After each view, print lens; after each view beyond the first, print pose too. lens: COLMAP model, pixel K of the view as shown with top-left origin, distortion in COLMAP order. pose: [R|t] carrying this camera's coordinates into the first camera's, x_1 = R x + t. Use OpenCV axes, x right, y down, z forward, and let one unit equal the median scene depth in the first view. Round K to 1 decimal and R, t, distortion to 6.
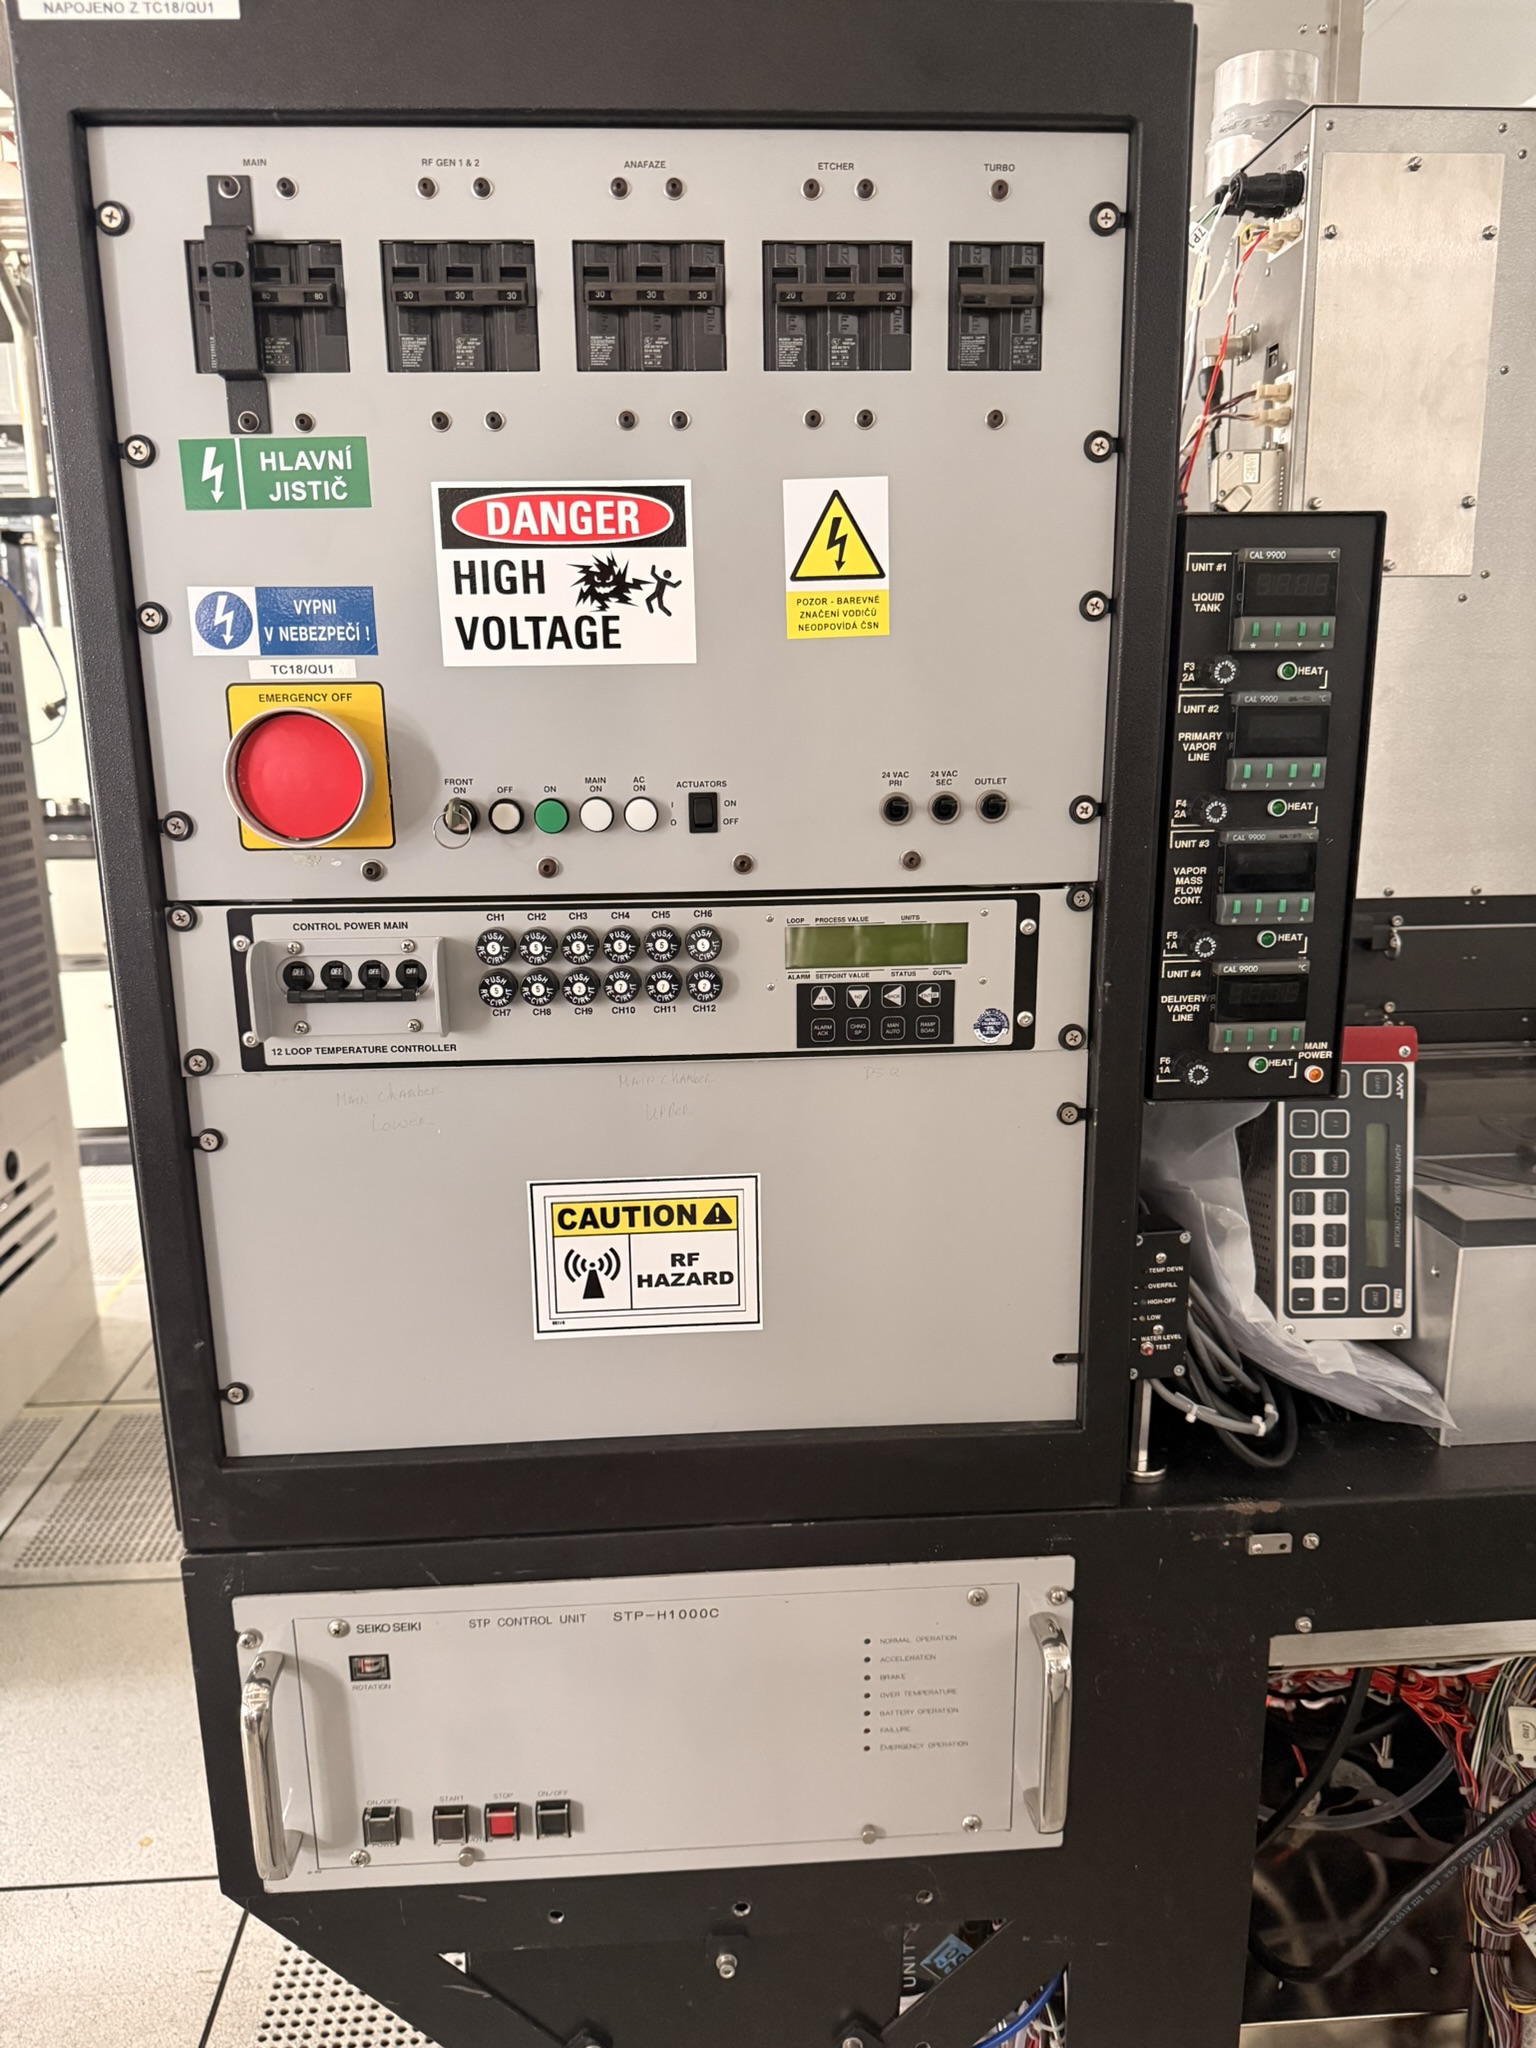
lens RADIAL K [[1433.5, 0, 768.0], [0, 1433.5, 1024.0], [0, 0, 1]] dist [0.167273, -0.388782]
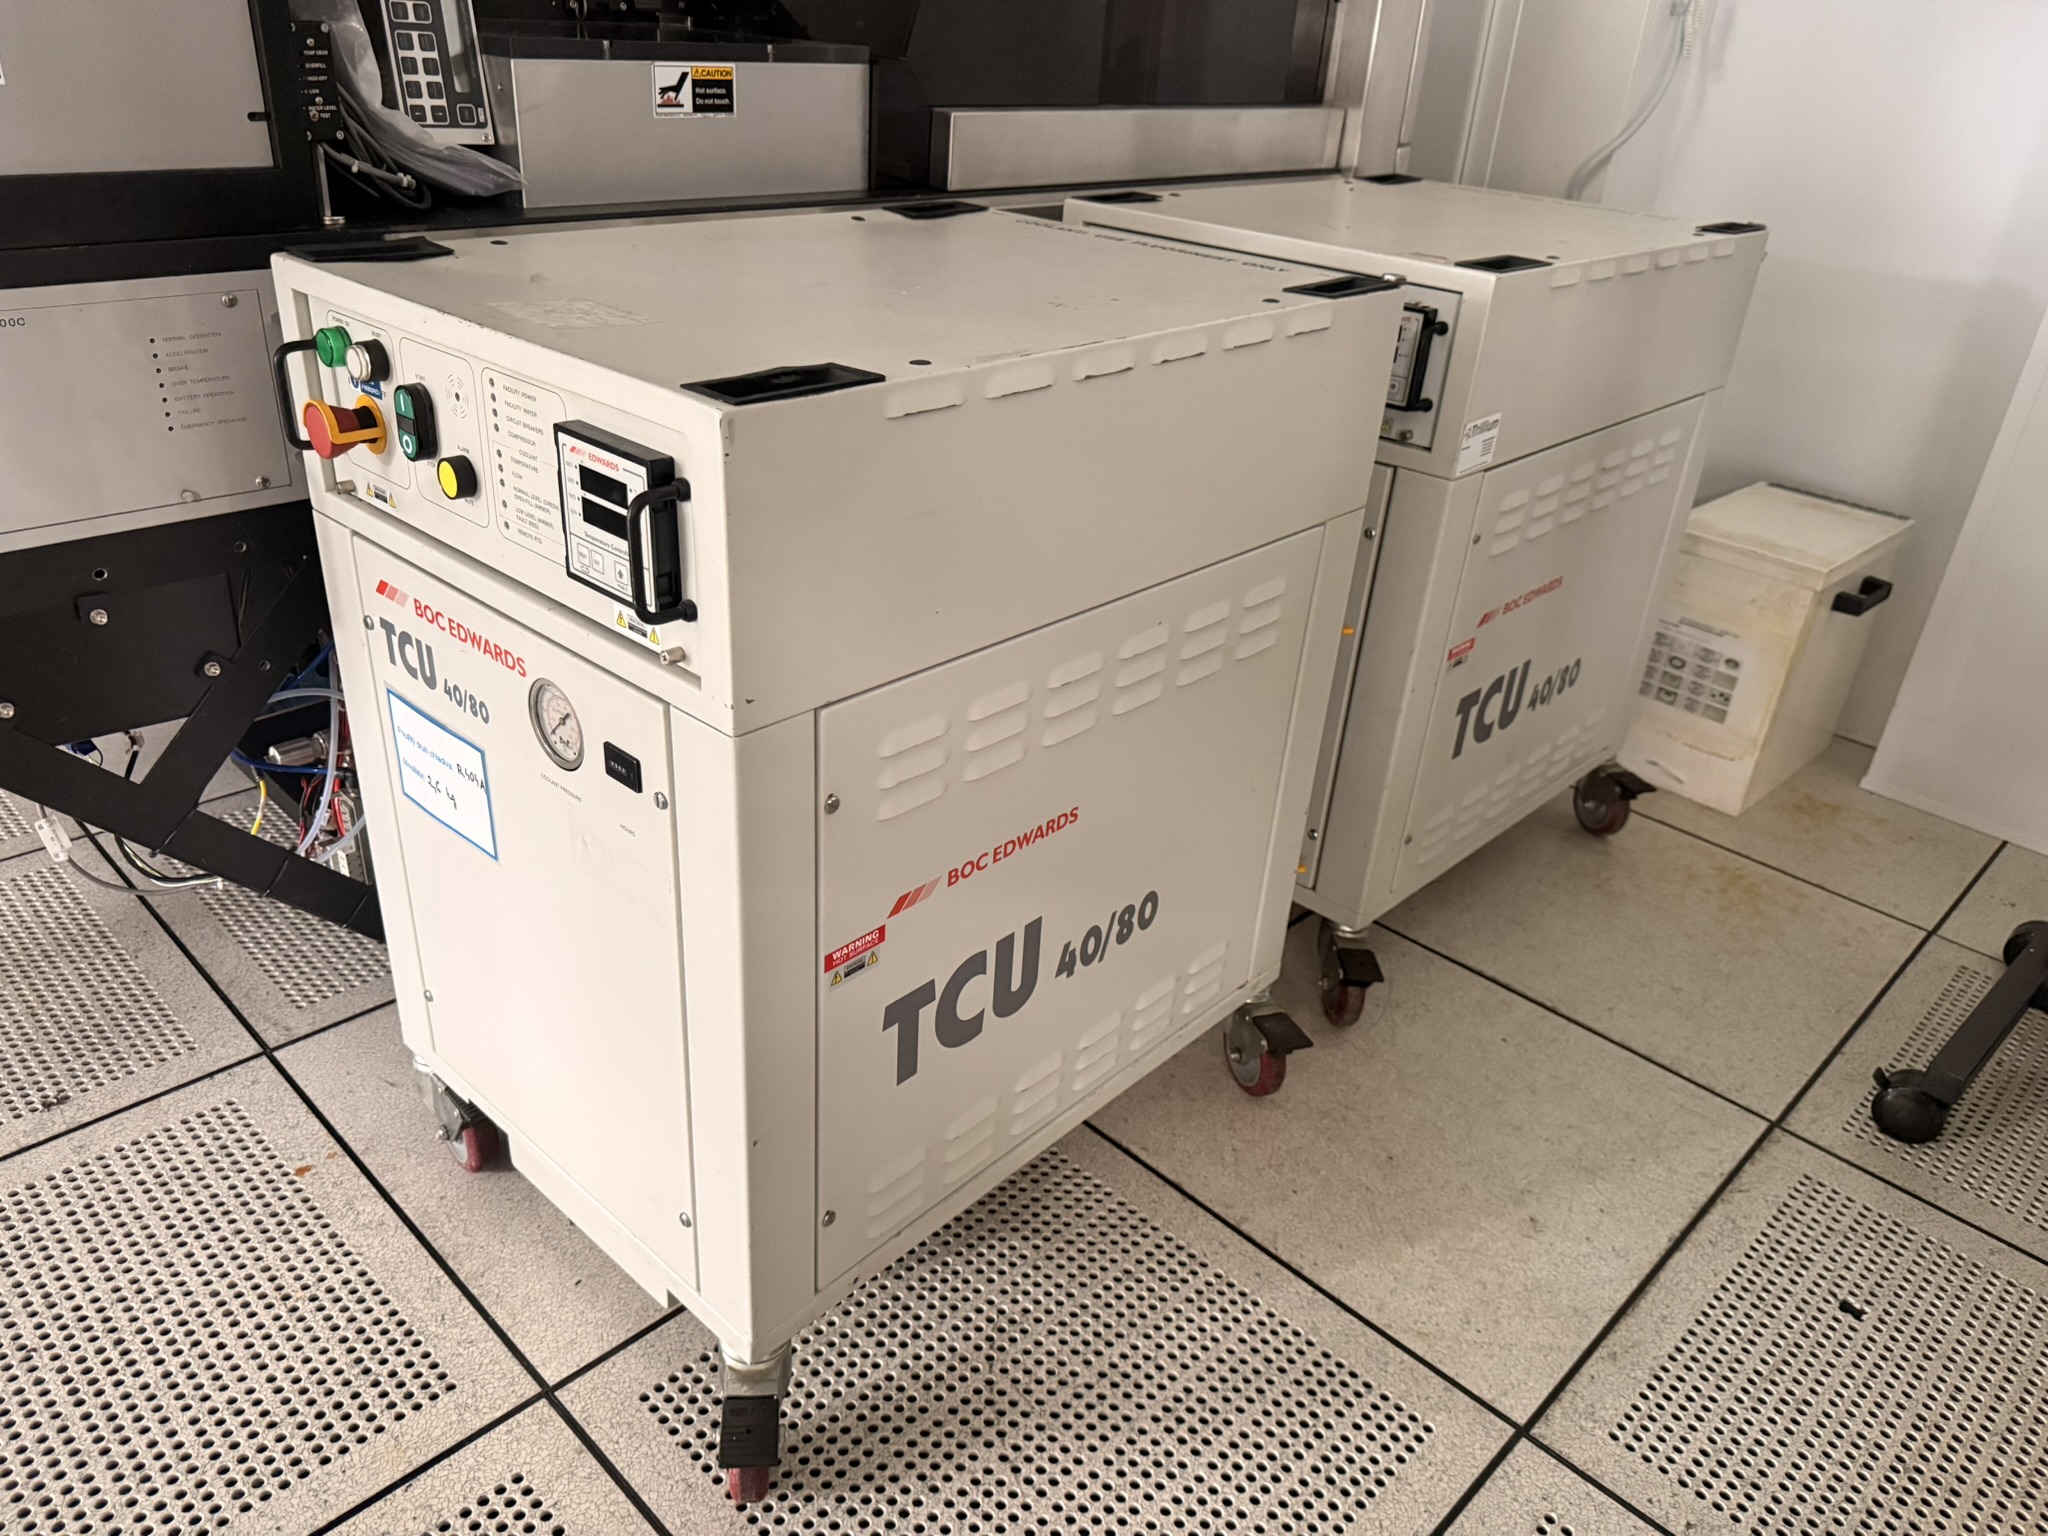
lens RADIAL K [[1439.8, 0, 1014.7], [0, 1439.8, 765.2], [0, 0, 1]] dist [0.052061, -0.065435]
pose [[0.749425, -0.259277, 0.609210, -0.265992], [0.081976, 0.949390, 0.303212, 0.453654], [-0.656994, -0.177295, 0.732752, -0.632952]]
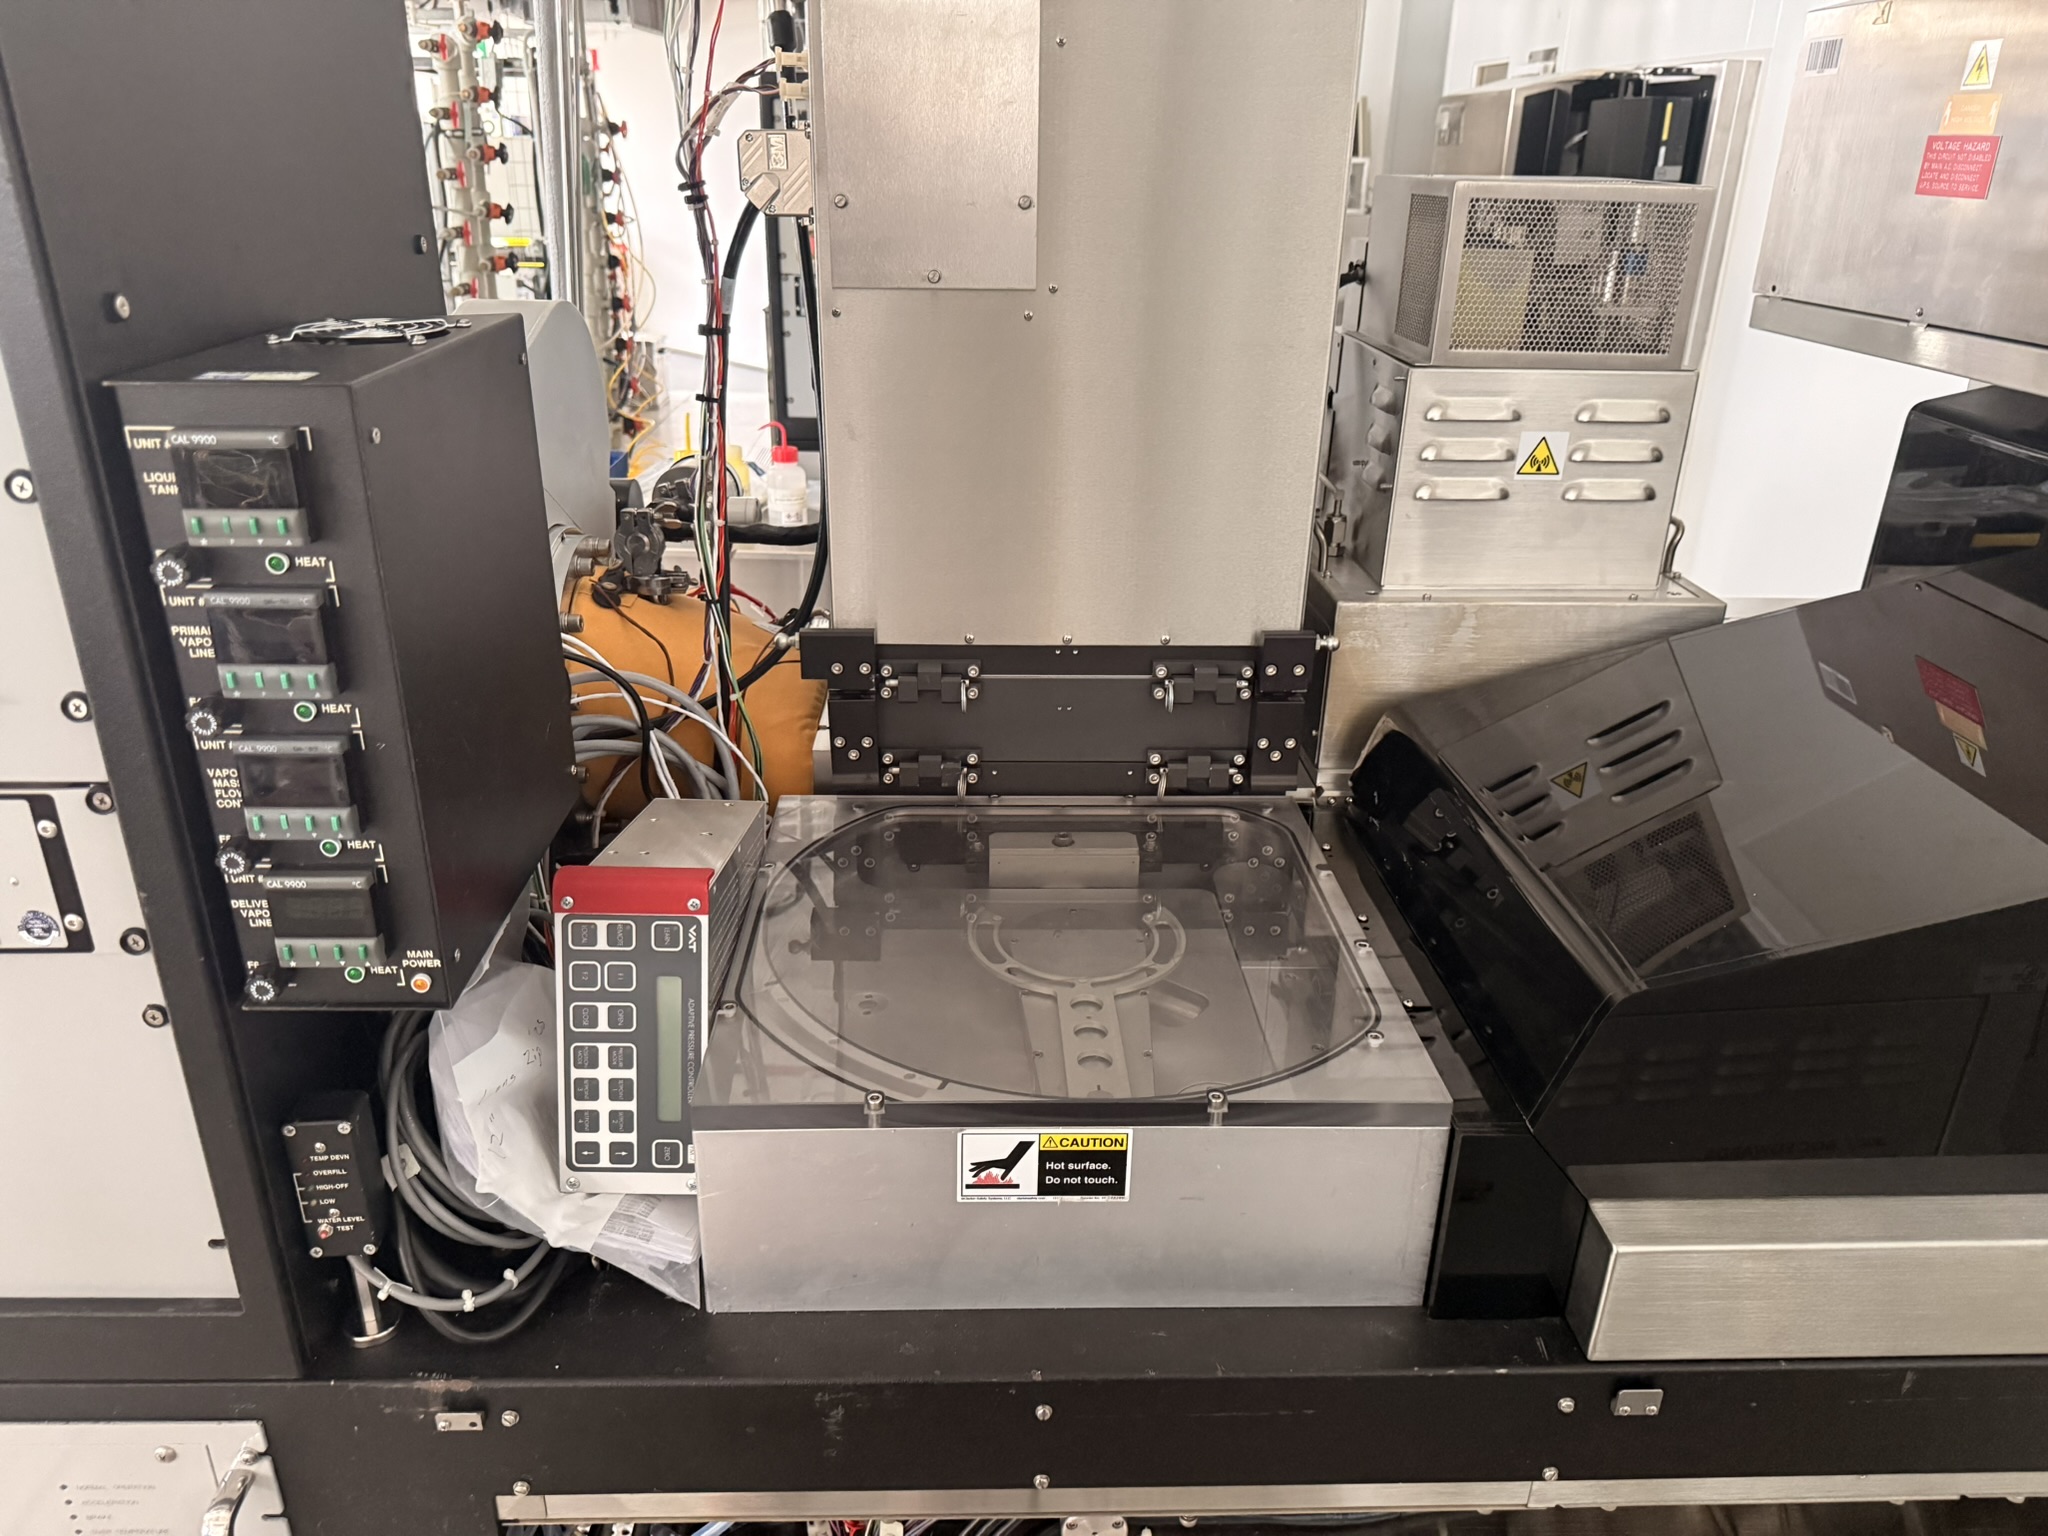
lens RADIAL K [[1439.8, 0, 1014.7], [0, 1439.8, 765.2], [0, 0, 1]] dist [0.052061, -0.065435]
pose [[0.998603, 0.040521, -0.033916, 0.726570], [-0.033957, 0.983863, 0.175674, -0.256252], [0.040487, -0.174277, 0.983864, 0.137058]]
